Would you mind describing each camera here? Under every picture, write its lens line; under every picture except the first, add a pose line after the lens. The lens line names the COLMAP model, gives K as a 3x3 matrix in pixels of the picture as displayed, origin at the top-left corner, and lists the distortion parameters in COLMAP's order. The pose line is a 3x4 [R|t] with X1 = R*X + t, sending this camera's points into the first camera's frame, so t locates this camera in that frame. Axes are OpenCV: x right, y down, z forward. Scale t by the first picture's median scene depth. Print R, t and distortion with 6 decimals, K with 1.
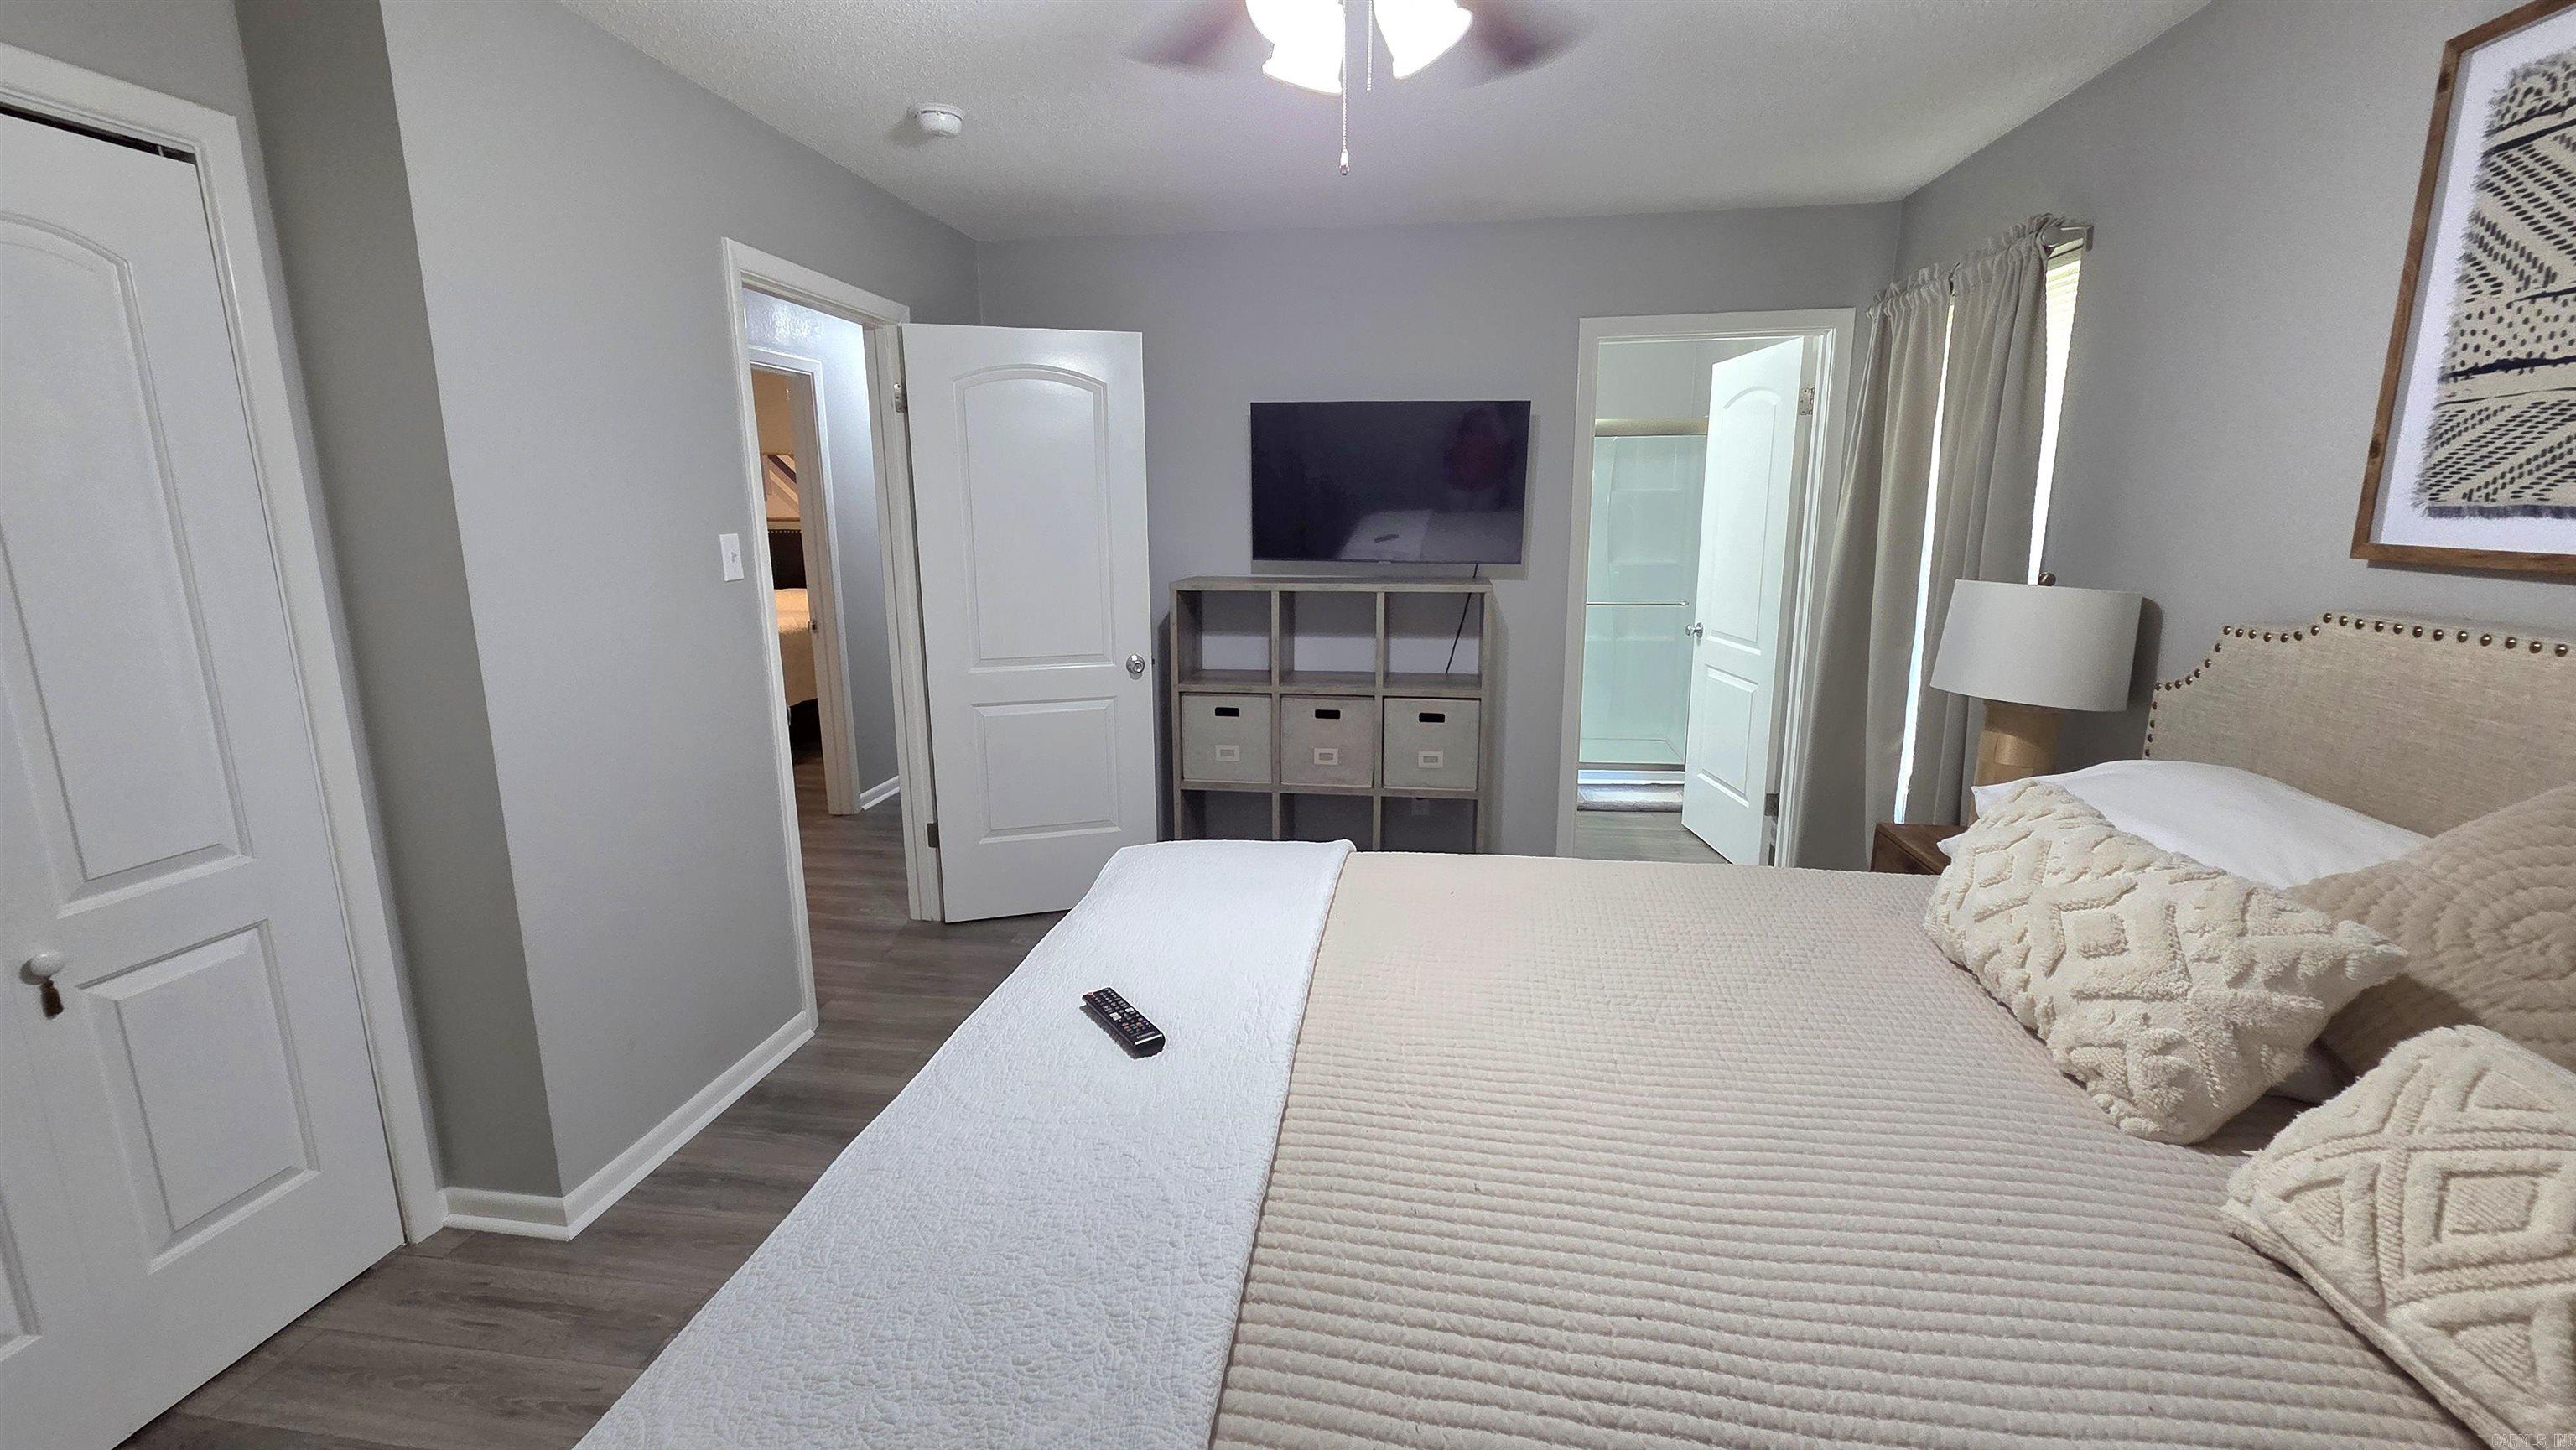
lens RADIAL K [[1051.2, 0, 1279.1], [0, 1051.2, 722.9], [0, 0, 1]] dist [0.000517, -0.000834]
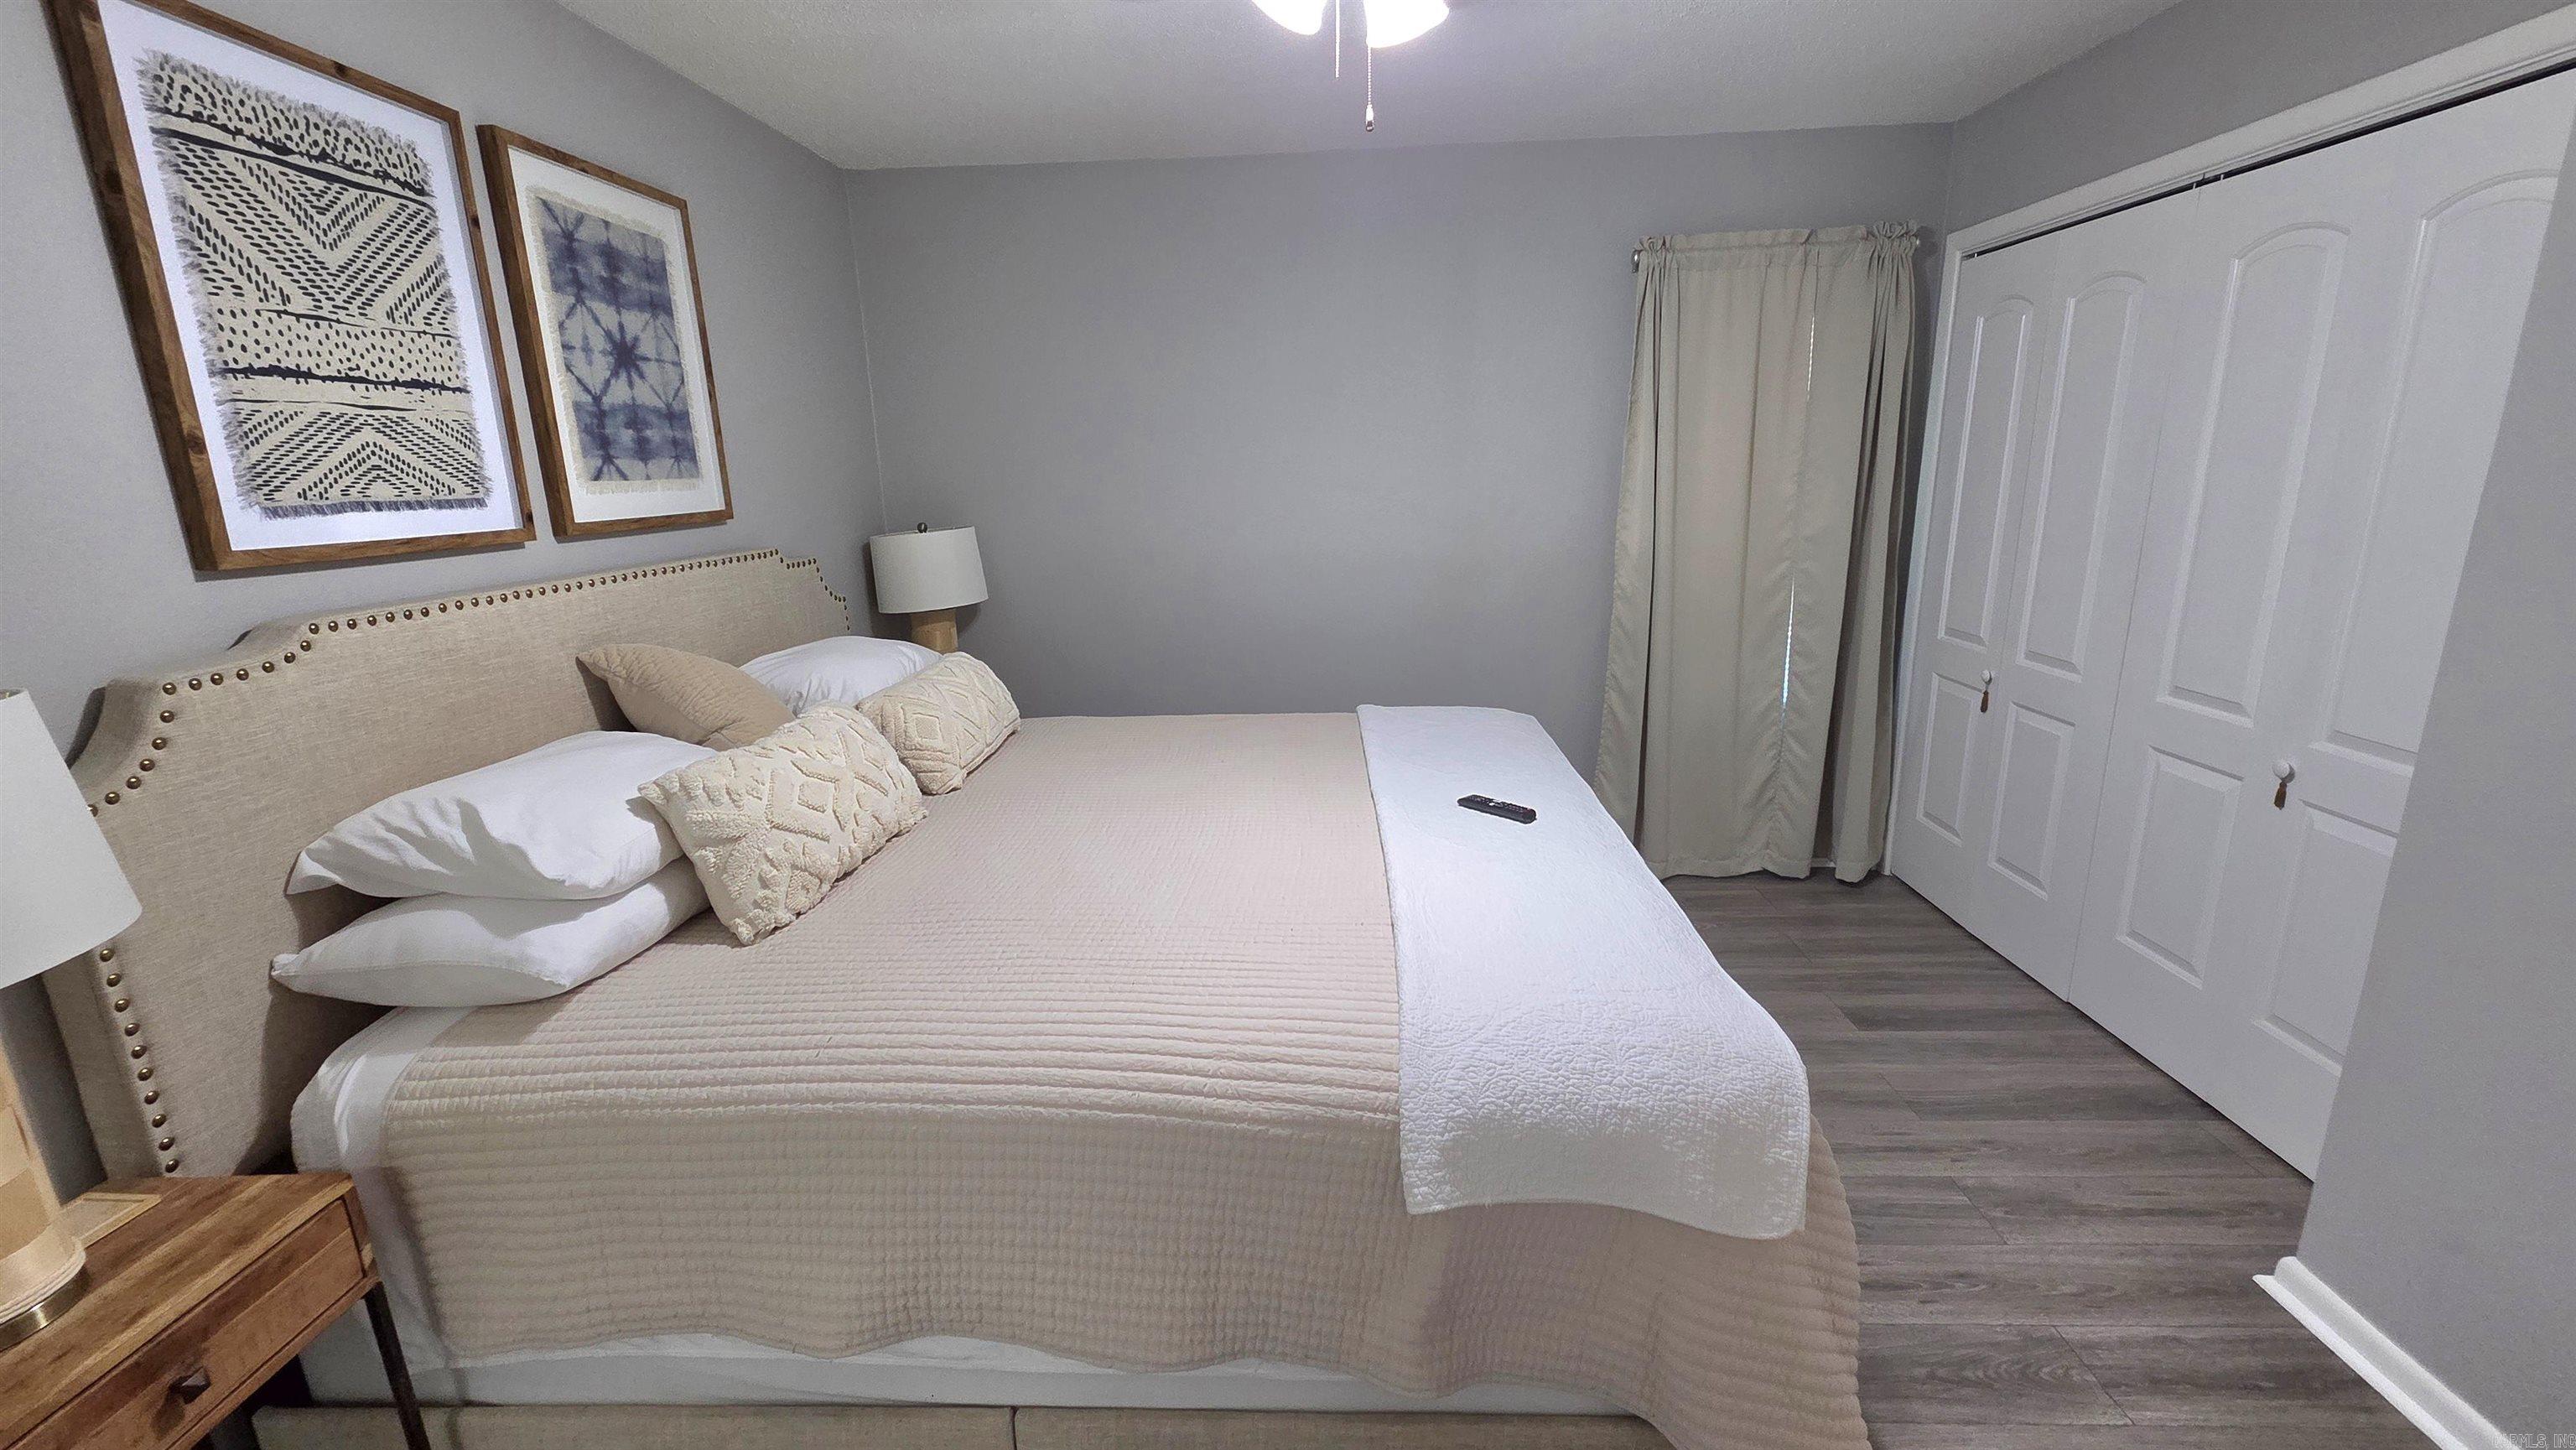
lens RADIAL K [[1051.2, 0, 1290.0], [0, 1051.2, 721.4], [0, 0, 1]] dist [0.000517, -0.000834]
pose [[-0.995047, 0.053445, -0.083820, 0.258104], [0.011682, 0.900206, 0.435308, -0.470009], [0.098720, 0.432173, -0.896371, 2.191270]]
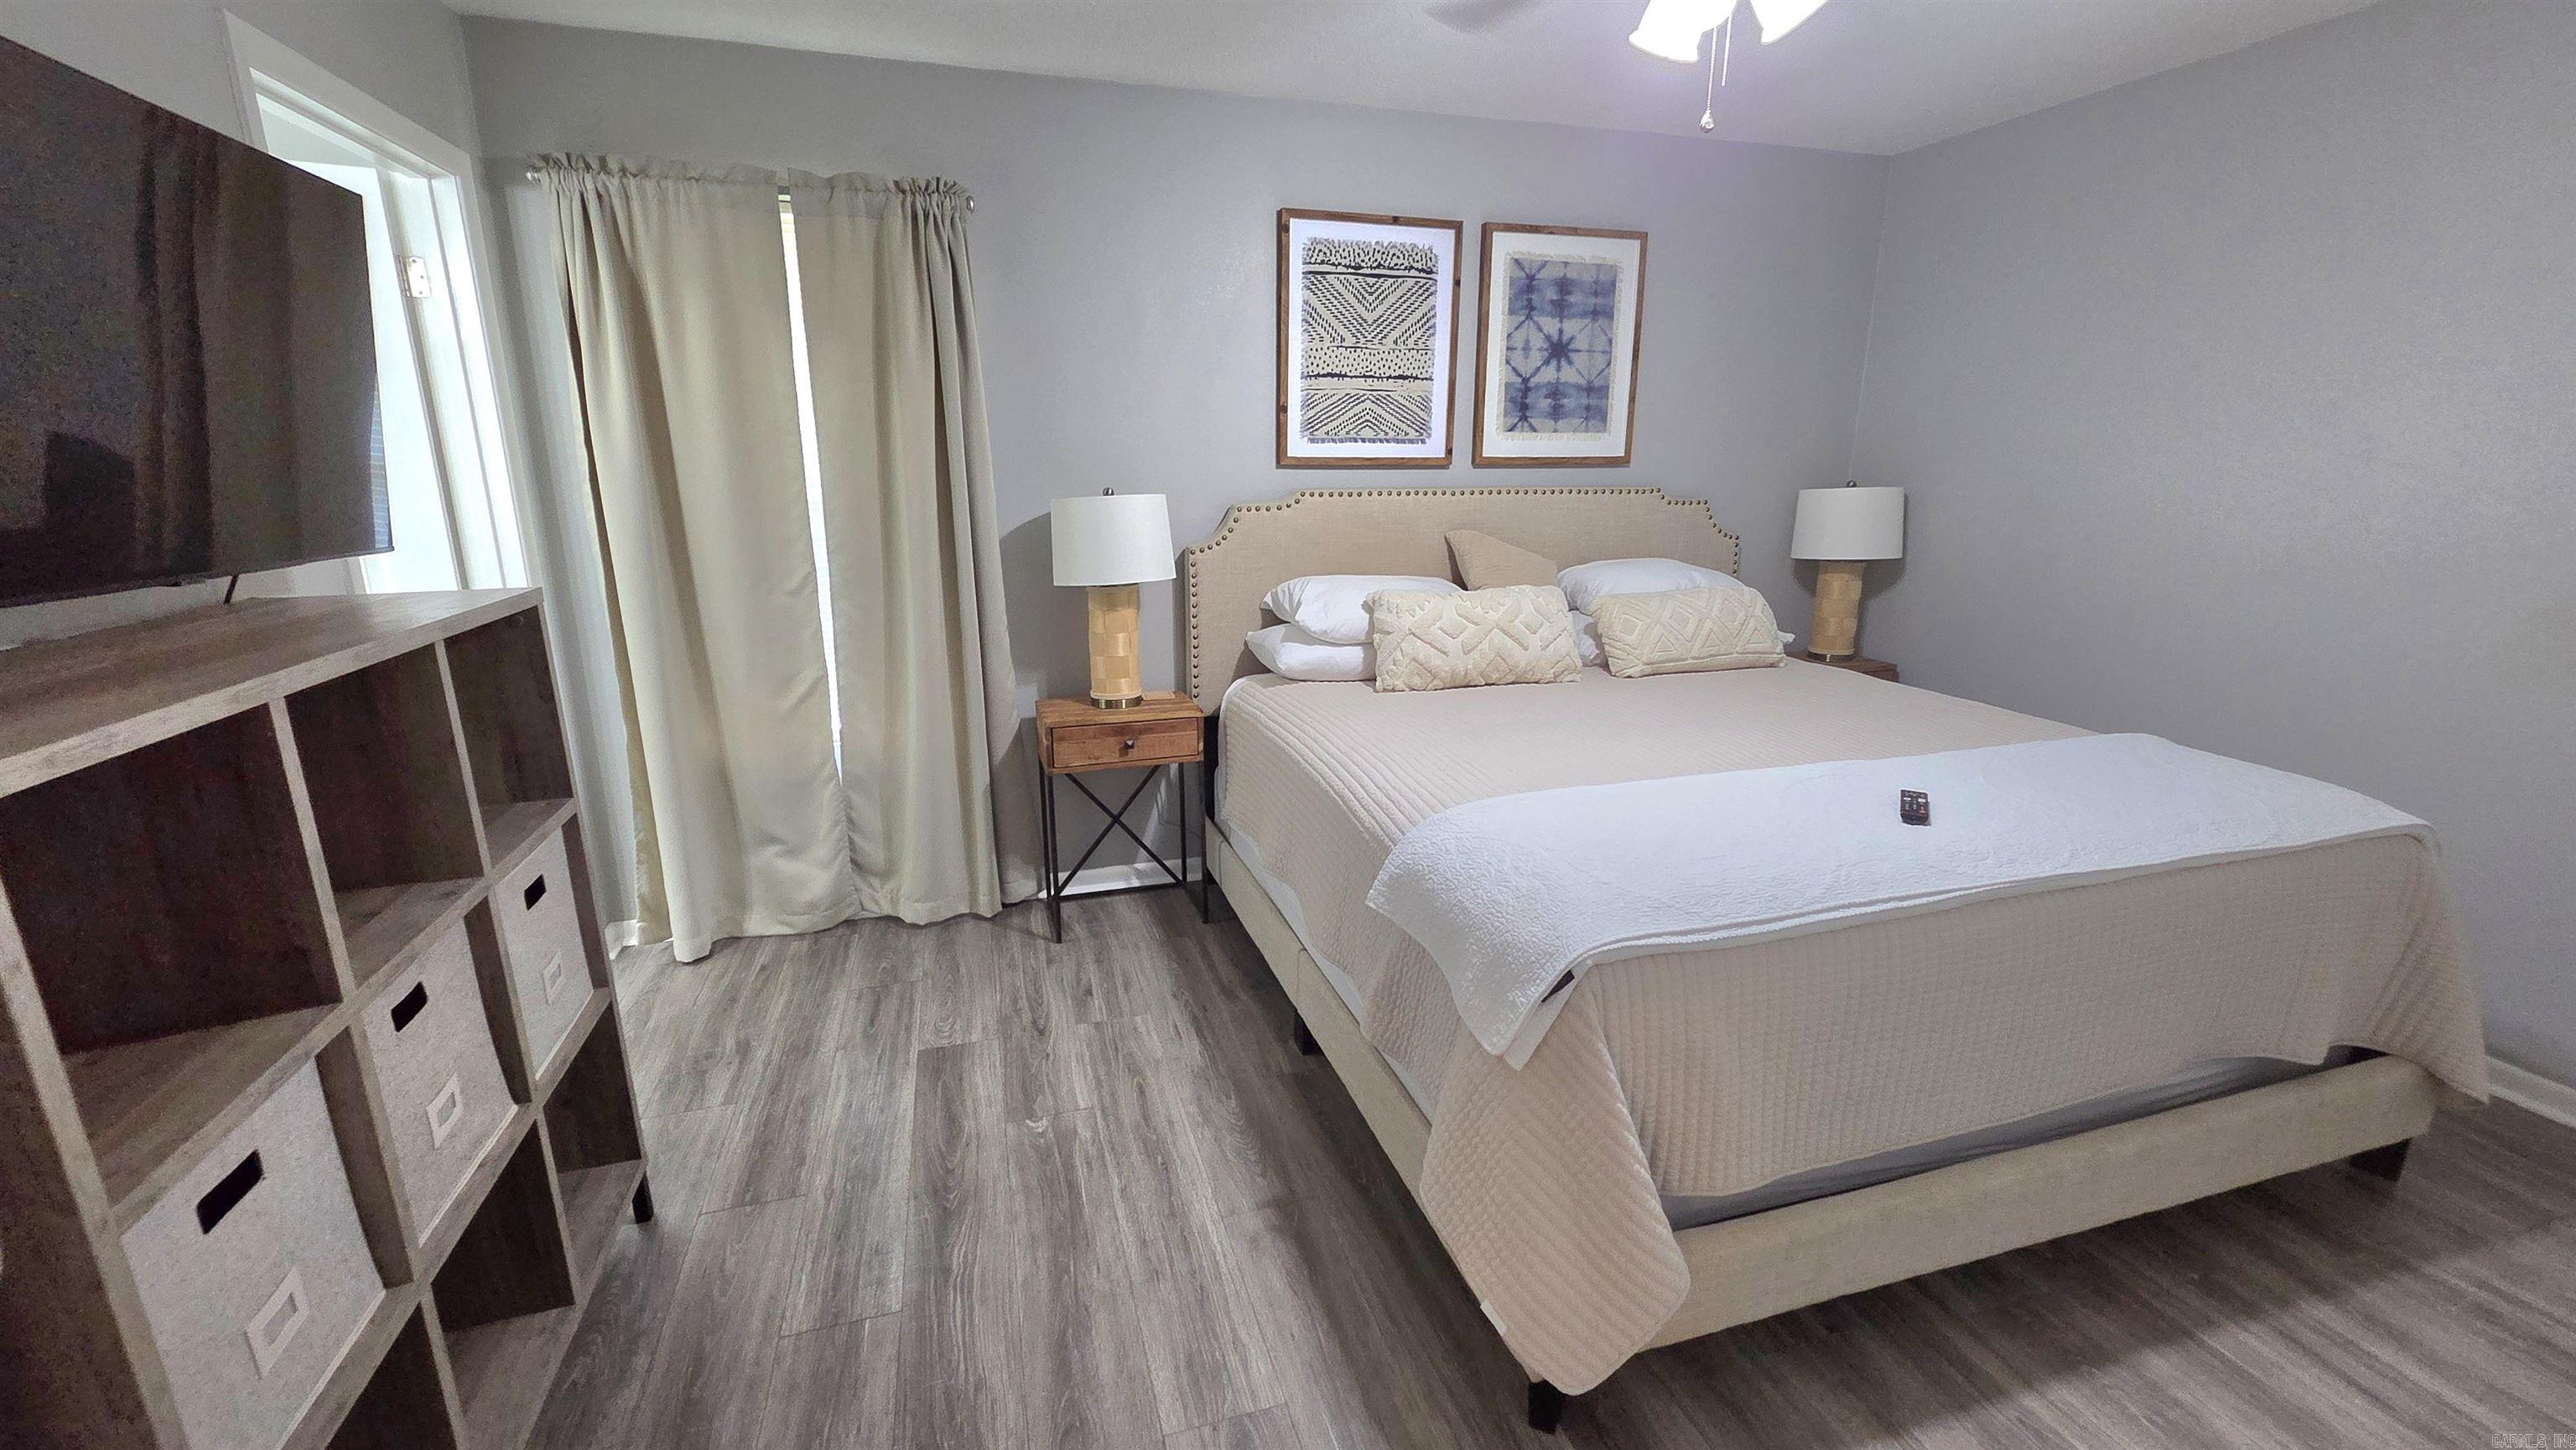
lens RADIAL K [[1051.2, 0, 1285.1], [0, 1051.2, 719.0], [0, 0, 1]] dist [0.000517, -0.000834]
pose [[-0.419558, -0.221191, 0.880367, -0.951745], [0.188040, 0.927640, 0.322683, -0.400531], [-0.888038, 0.300929, -0.347606, 2.090635]]
